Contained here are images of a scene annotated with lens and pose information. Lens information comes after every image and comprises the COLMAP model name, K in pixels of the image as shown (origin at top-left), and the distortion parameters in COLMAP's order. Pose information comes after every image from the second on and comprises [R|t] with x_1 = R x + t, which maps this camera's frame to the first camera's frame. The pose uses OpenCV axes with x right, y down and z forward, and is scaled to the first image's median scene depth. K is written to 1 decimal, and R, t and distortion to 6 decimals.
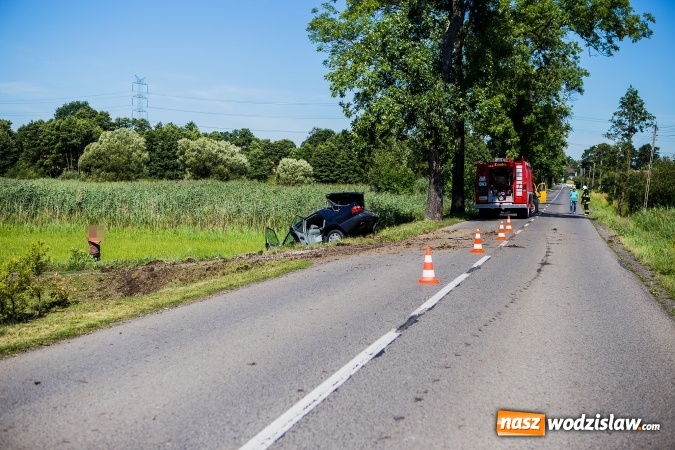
lens RADIAL K [[893.6, 0, 337.5], [0, 893.6, 225.0], [0, 0, 1]] dist [0.005053, -0.001819]
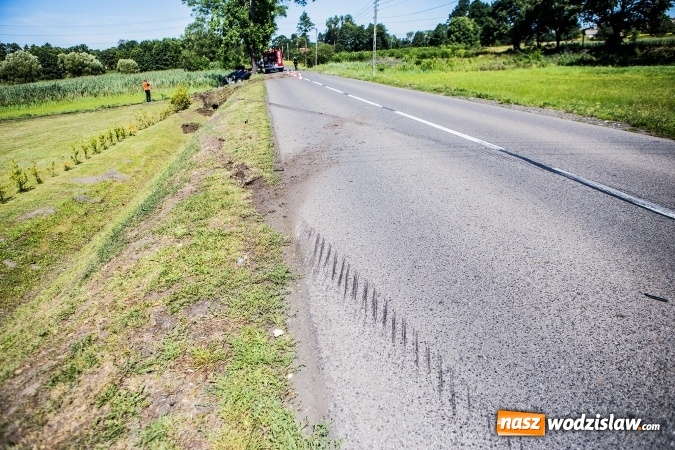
lens RADIAL K [[478.2, 0, 337.5], [0, 478.2, 225.0], [0, 0, 1]] dist [-0.051676, 0.002032]
pose [[0.916561, -0.210625, 0.339930, -0.058252], [0.106295, 0.947790, 0.300657, 0.004620], [-0.385508, -0.239438, 0.891096, -0.119594]]
